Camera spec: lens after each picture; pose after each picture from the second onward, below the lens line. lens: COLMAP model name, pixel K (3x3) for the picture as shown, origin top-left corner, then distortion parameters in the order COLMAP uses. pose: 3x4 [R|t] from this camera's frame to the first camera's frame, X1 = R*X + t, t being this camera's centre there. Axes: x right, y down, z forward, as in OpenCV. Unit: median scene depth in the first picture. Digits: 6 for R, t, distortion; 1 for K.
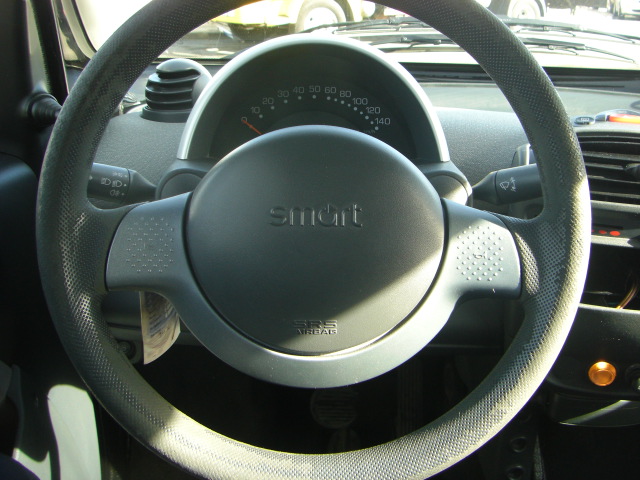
lens RADIAL K [[705.4, 0, 322.7], [0, 705.4, 238.7], [0, 0, 1]] dist [-0.118525, 0.000000]
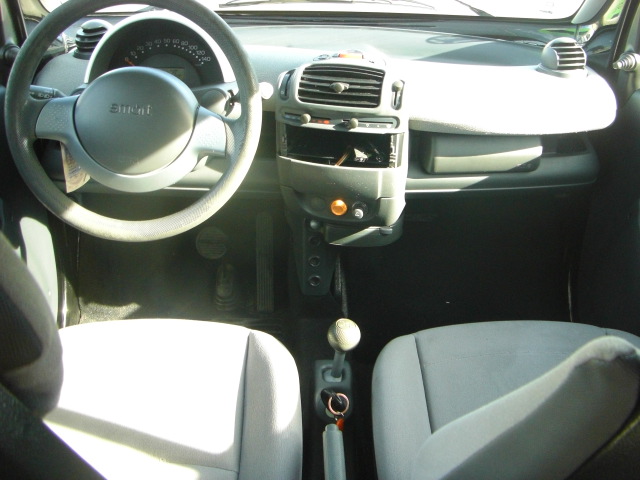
lens RADIAL K [[705.4, 0, 327.0], [0, 705.4, 240.0], [0, 0, 1]] dist [-0.118525, 0.000000]
pose [[0.999916, -0.001731, 0.012808, 0.360359], [0.000251, 0.993404, 0.114669, 0.078426], [-0.012922, -0.114657, 0.993321, -0.758911]]
